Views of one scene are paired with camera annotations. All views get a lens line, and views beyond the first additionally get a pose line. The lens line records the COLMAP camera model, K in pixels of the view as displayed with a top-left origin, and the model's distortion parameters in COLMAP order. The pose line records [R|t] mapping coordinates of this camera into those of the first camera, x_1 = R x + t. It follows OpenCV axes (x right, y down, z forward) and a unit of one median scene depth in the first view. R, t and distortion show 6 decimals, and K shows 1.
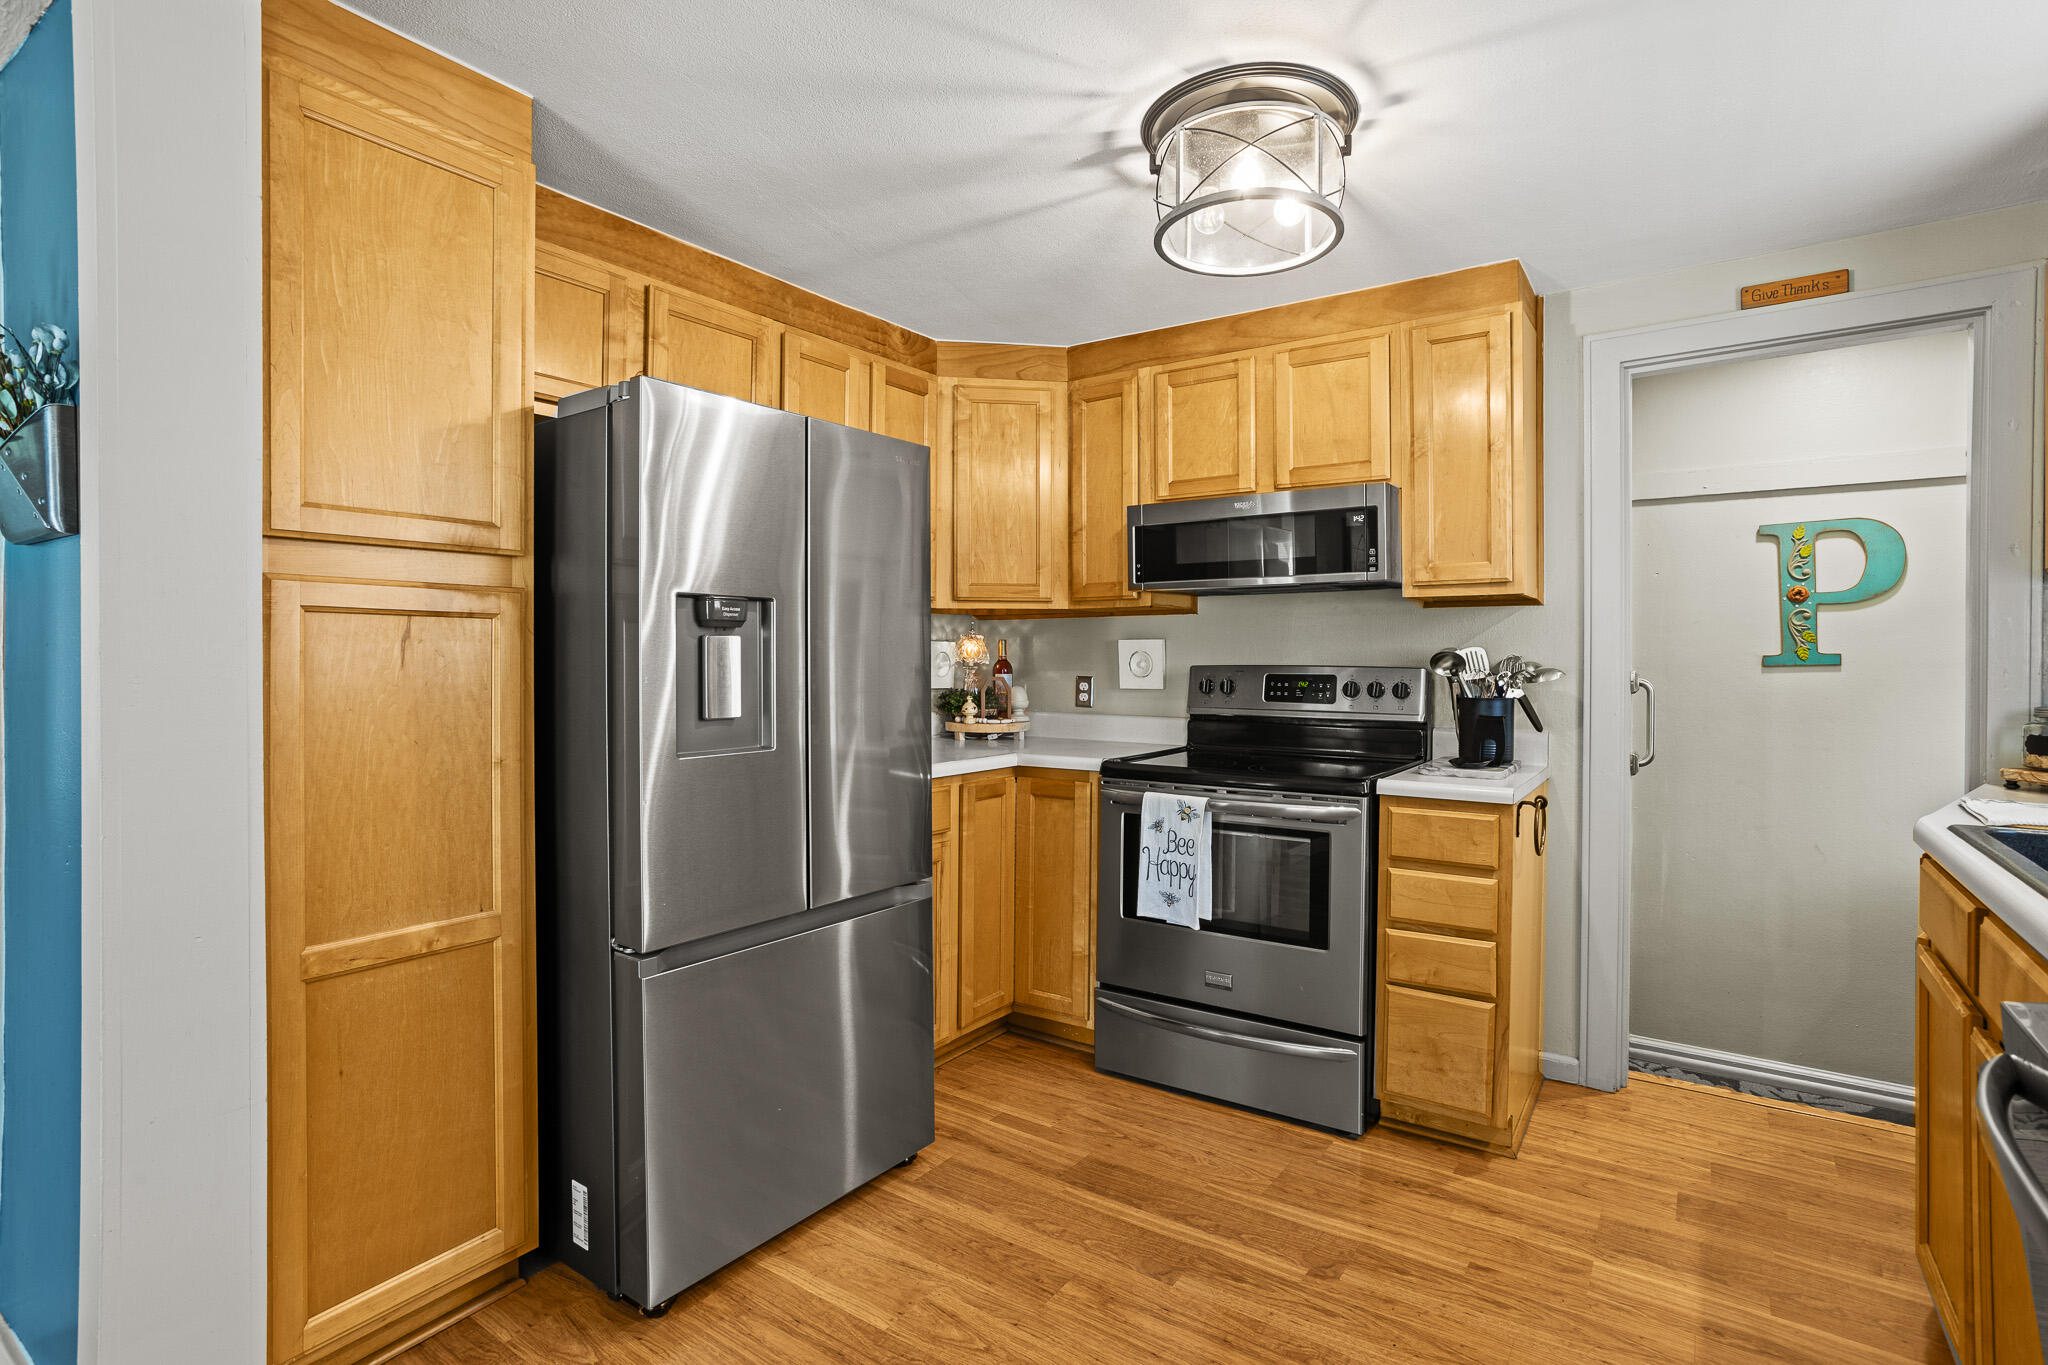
lens RADIAL K [[986.3, 0, 1041.3], [0, 986.3, 662.2], [0, 0, 1]] dist [-0.037452, 0.020786]
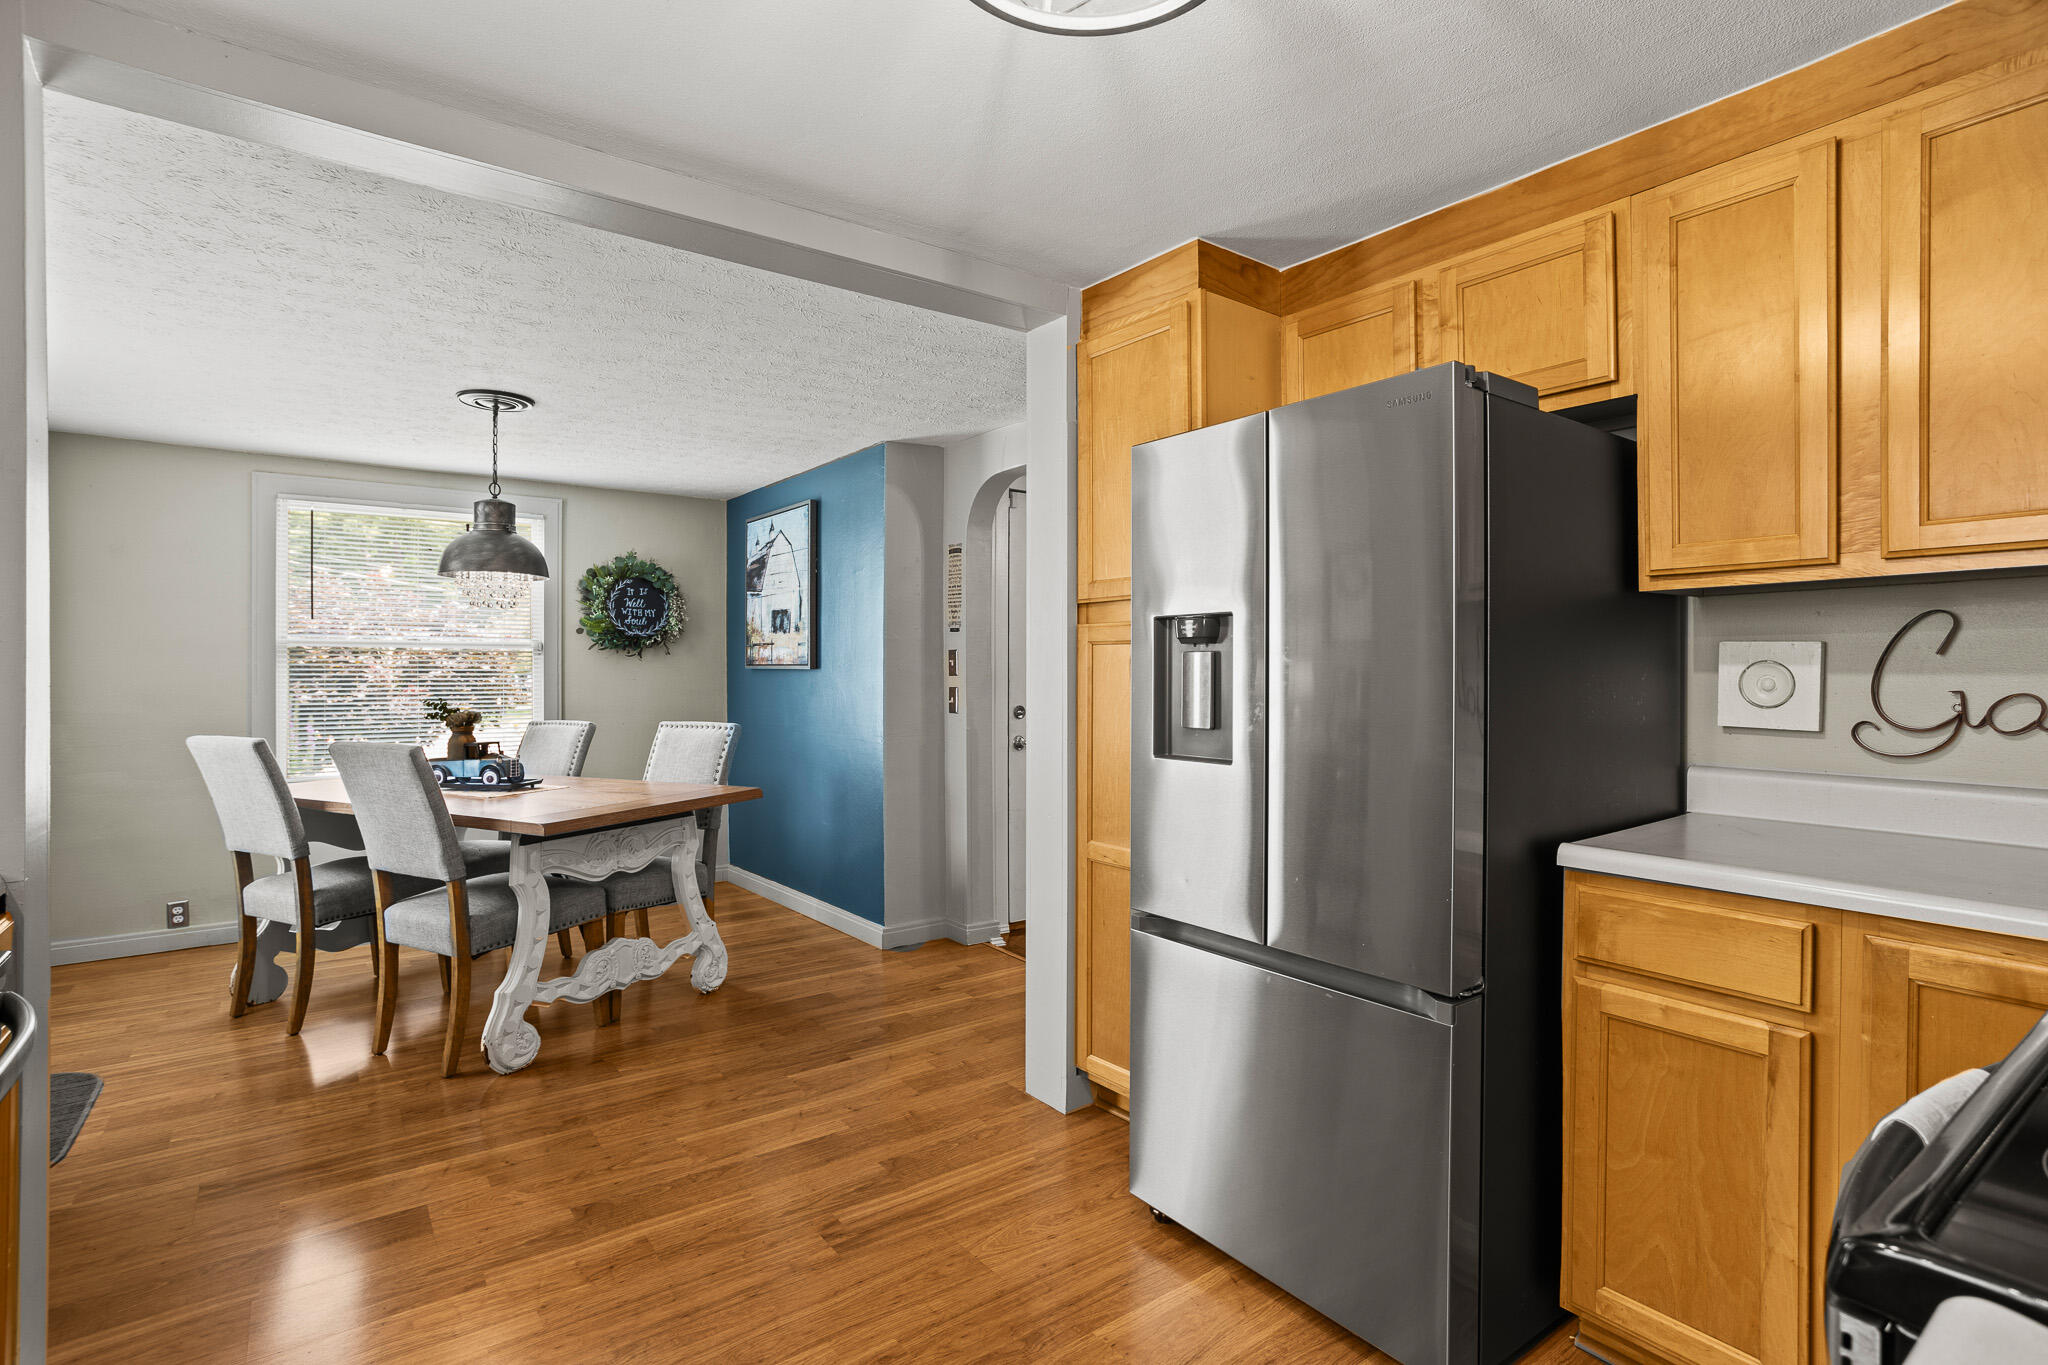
lens RADIAL K [[986.3, 0, 1026.8], [0, 986.3, 676.5], [0, 0, 1]] dist [-0.037452, 0.020786]
pose [[-0.319629, 0.006293, -0.947522, 0.526540], [-0.004571, 0.999956, 0.008184, -0.005609], [0.947532, 0.006947, -0.319586, 0.805545]]
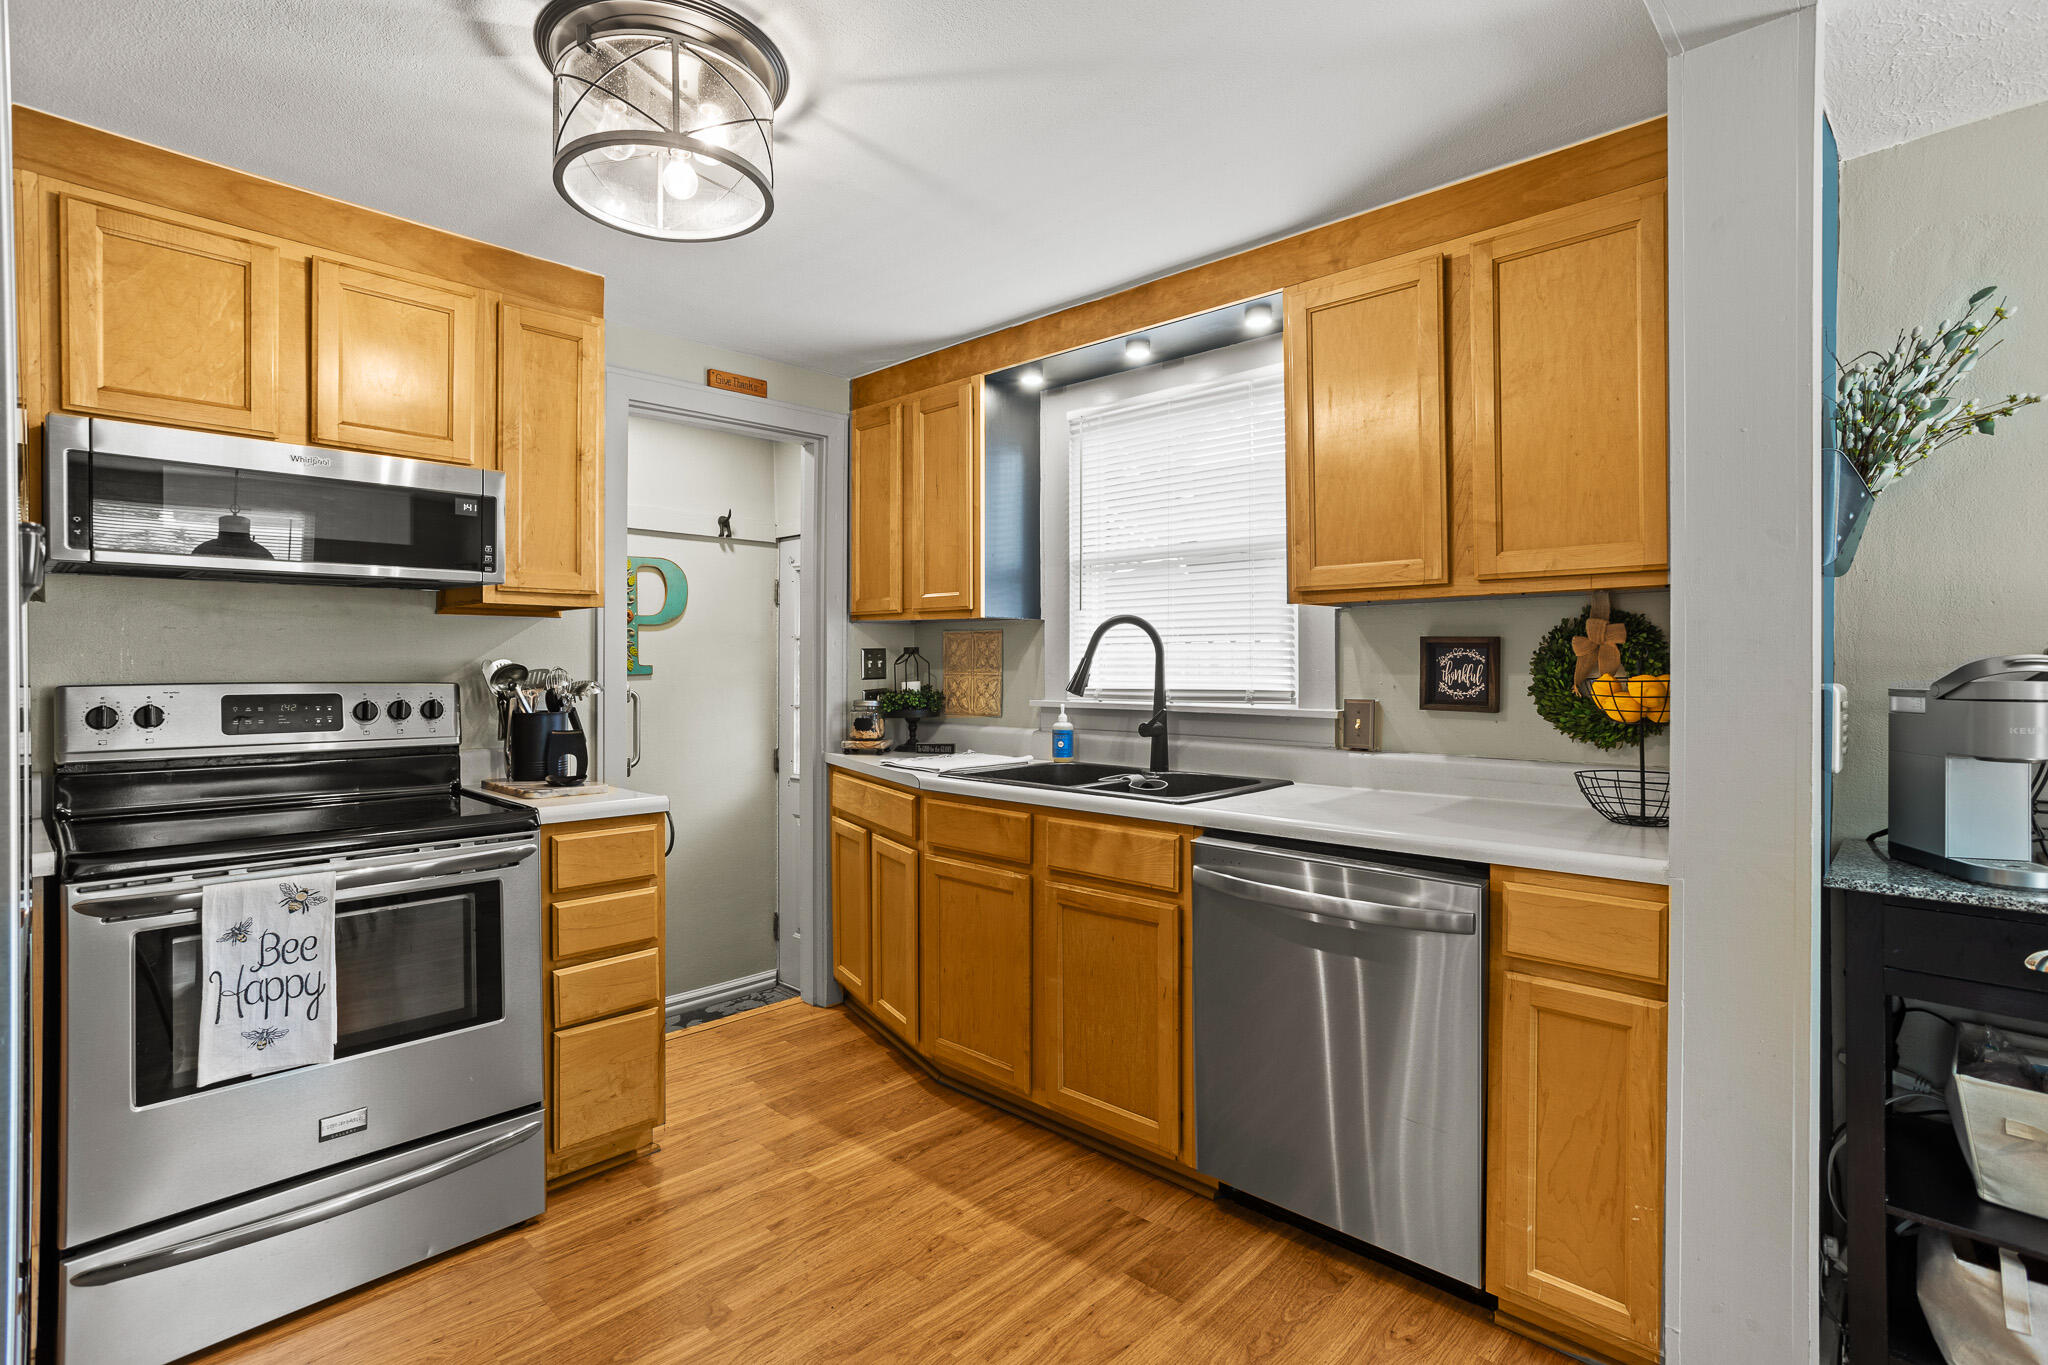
lens RADIAL K [[986.3, 0, 1026.3], [0, 986.3, 669.3], [0, 0, 1]] dist [-0.037452, 0.020786]
pose [[0.174106, -0.004585, 0.984716, -0.428367], [0.005799, 0.999977, 0.003631, -0.007121], [-0.984710, 0.005078, 0.174128, 0.383662]]
